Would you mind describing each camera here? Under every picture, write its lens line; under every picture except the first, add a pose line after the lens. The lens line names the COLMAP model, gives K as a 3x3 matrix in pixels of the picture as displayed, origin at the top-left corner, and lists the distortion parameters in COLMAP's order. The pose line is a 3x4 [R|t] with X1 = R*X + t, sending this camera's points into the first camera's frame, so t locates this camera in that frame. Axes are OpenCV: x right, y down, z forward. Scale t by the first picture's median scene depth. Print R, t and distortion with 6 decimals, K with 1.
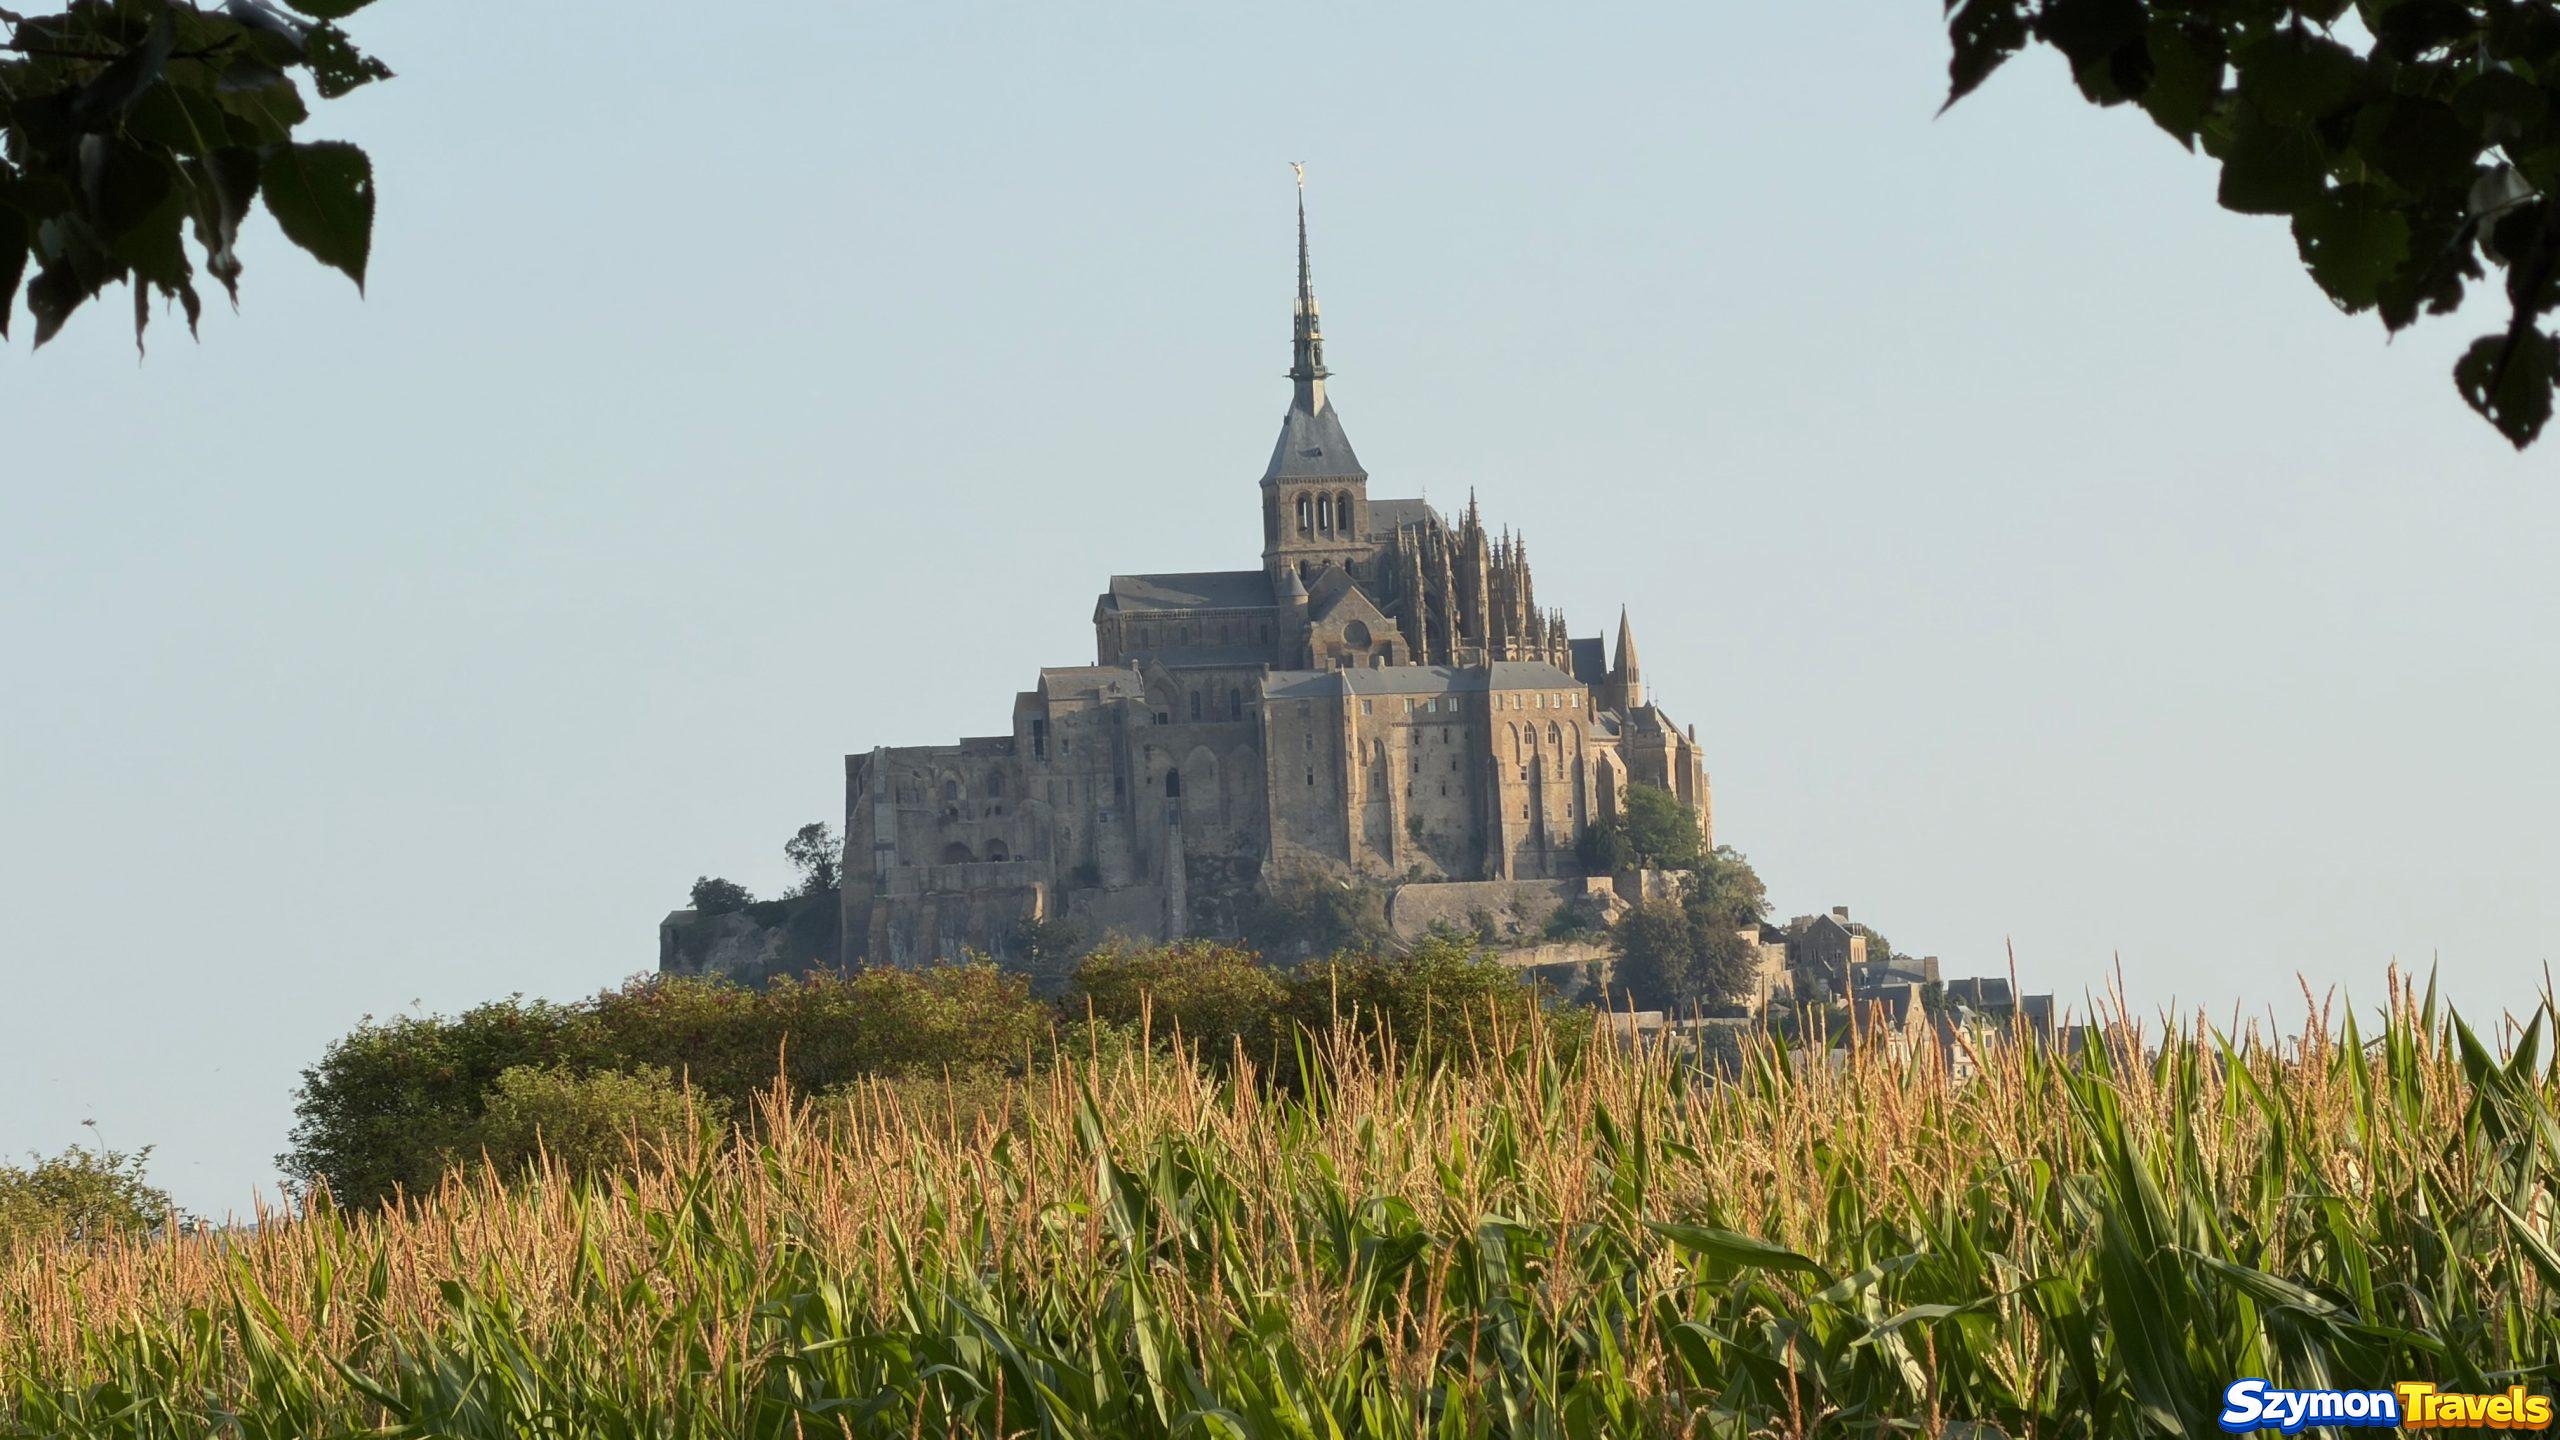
lens RADIAL K [[16613.1, 0, 1150.4], [0, 16613.1, 768.2], [0, 0, 1]] dist [0.342003, -16.243875]
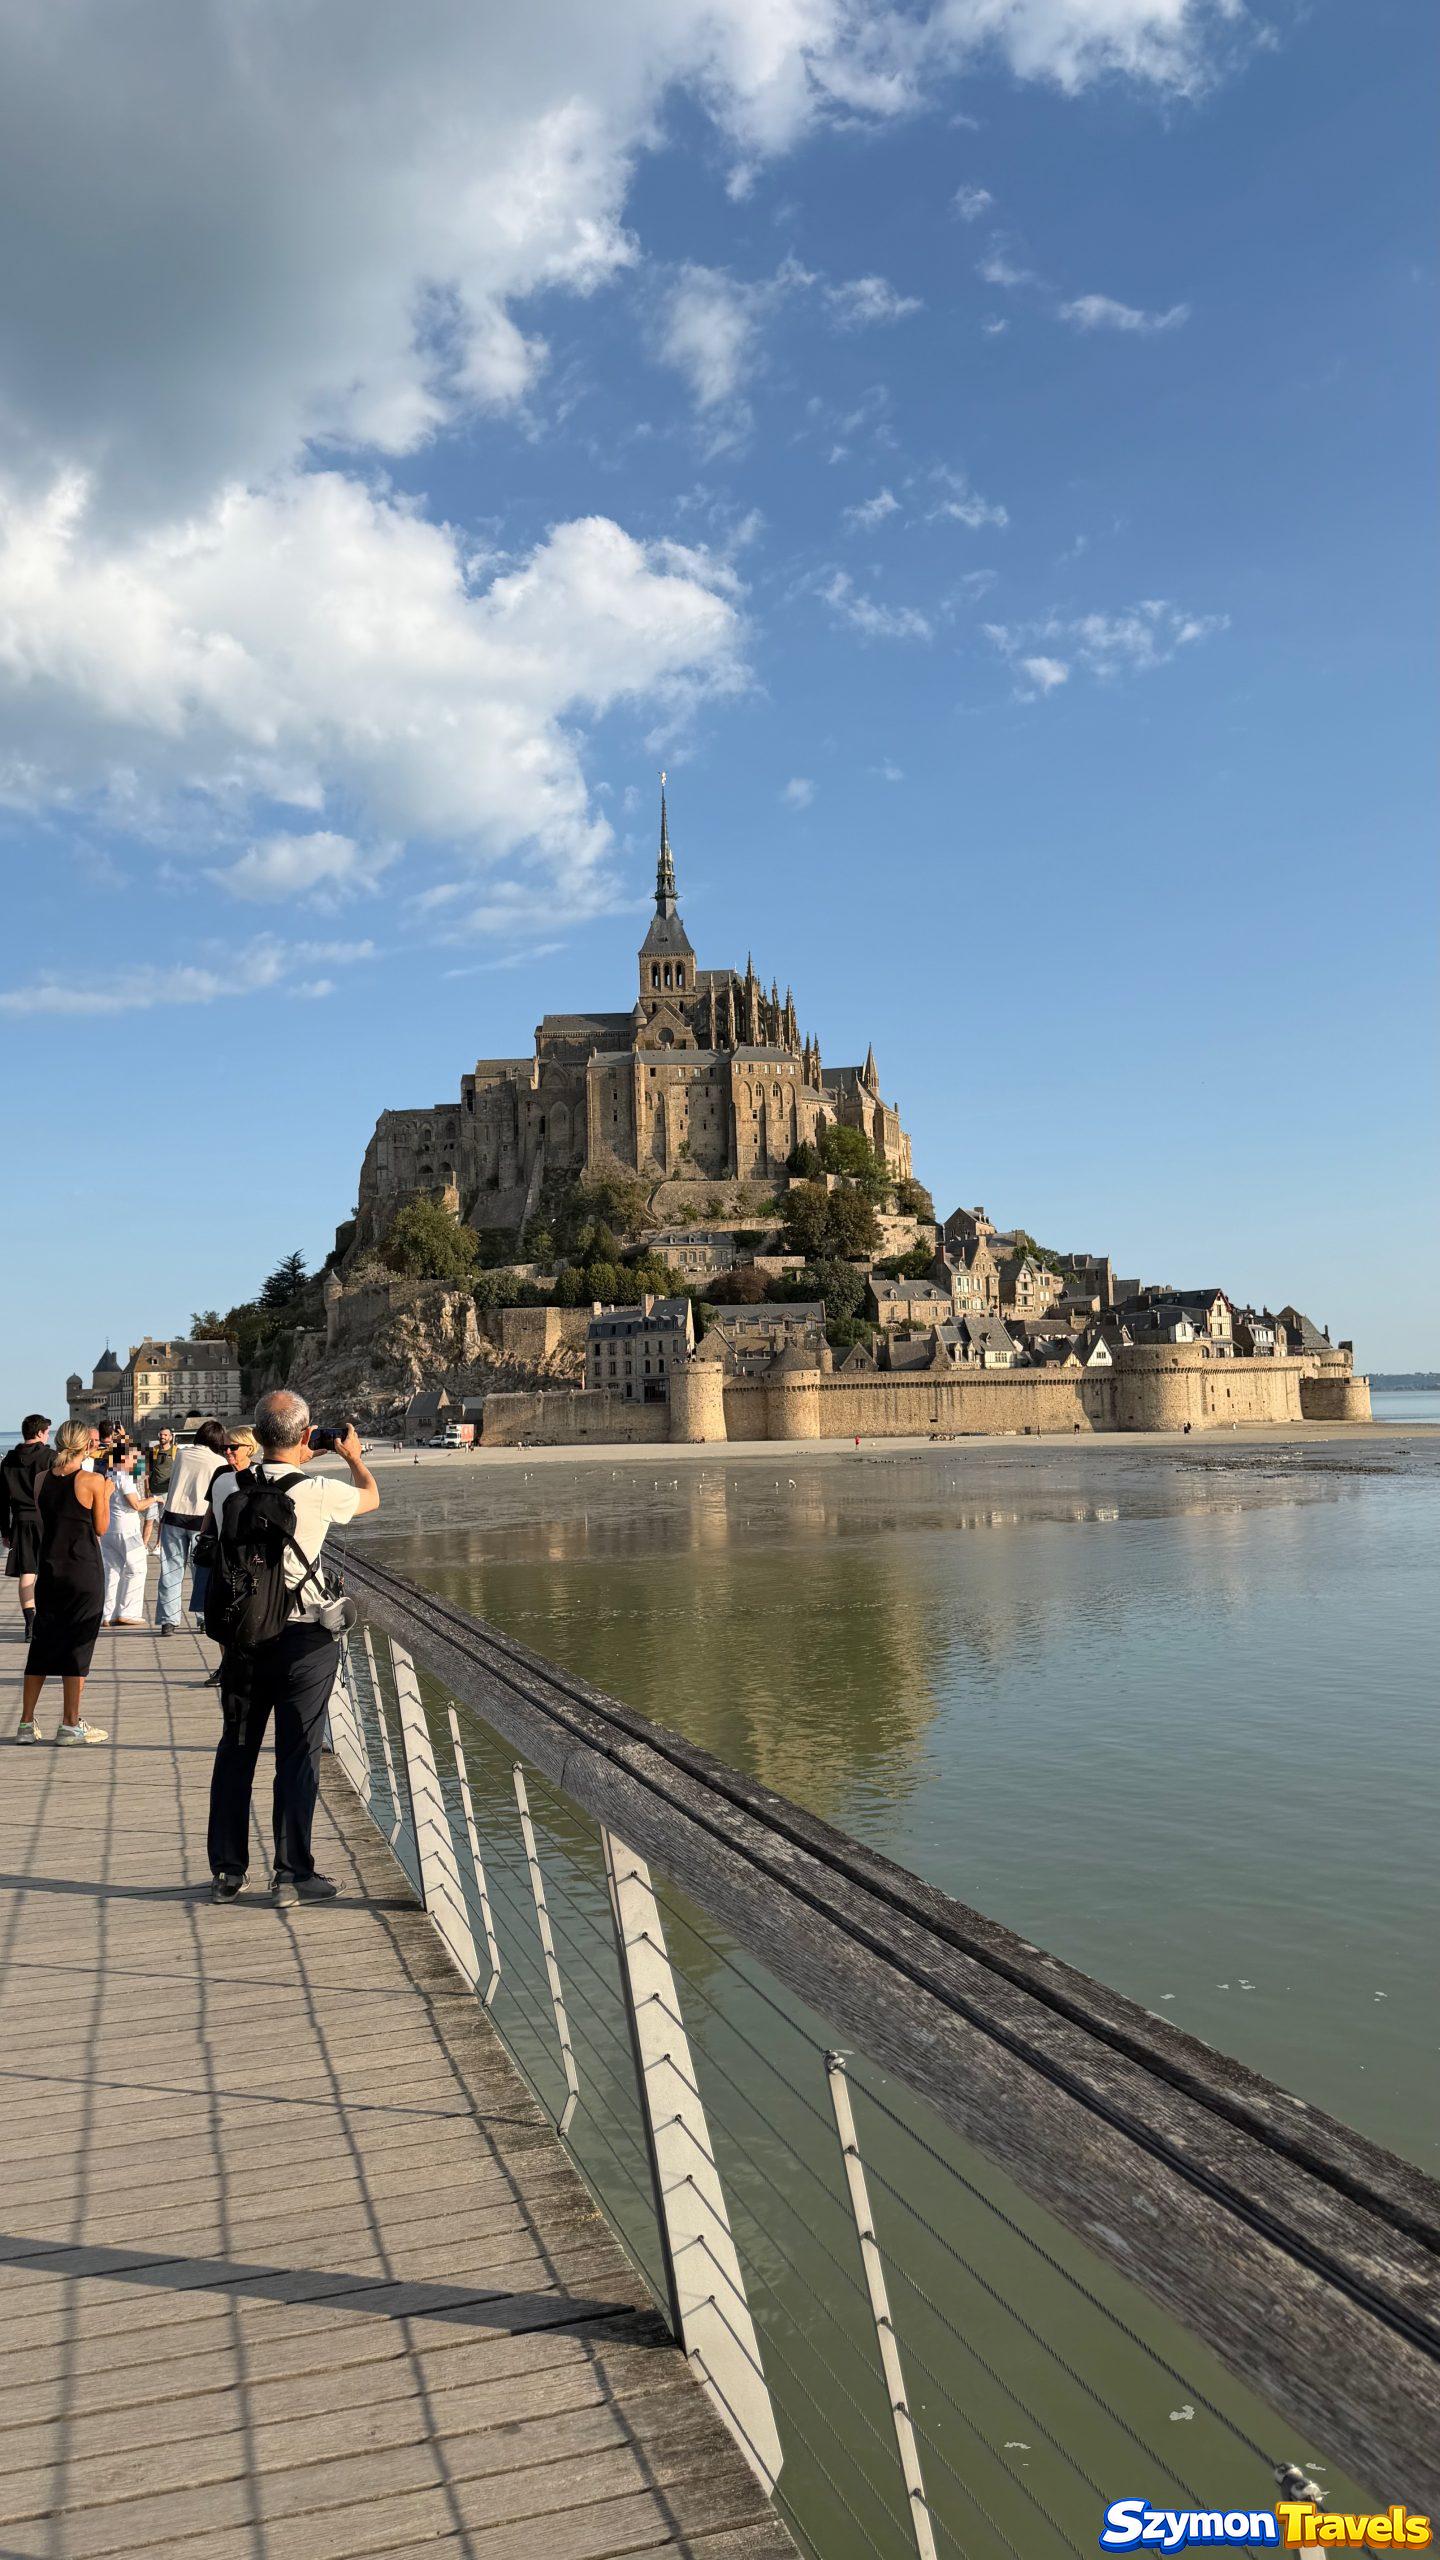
lens RADIAL K [[1784.8, 0, 720.0], [0, 1784.8, 1280.0], [0, 0, 1]] dist [0.143679, -0.000518]
pose [[0.966517, -0.001024, -0.256600, 0.062549], [-0.007037, 0.999510, -0.030497, 0.021115], [0.256505, 0.031282, 0.966036, 0.834545]]
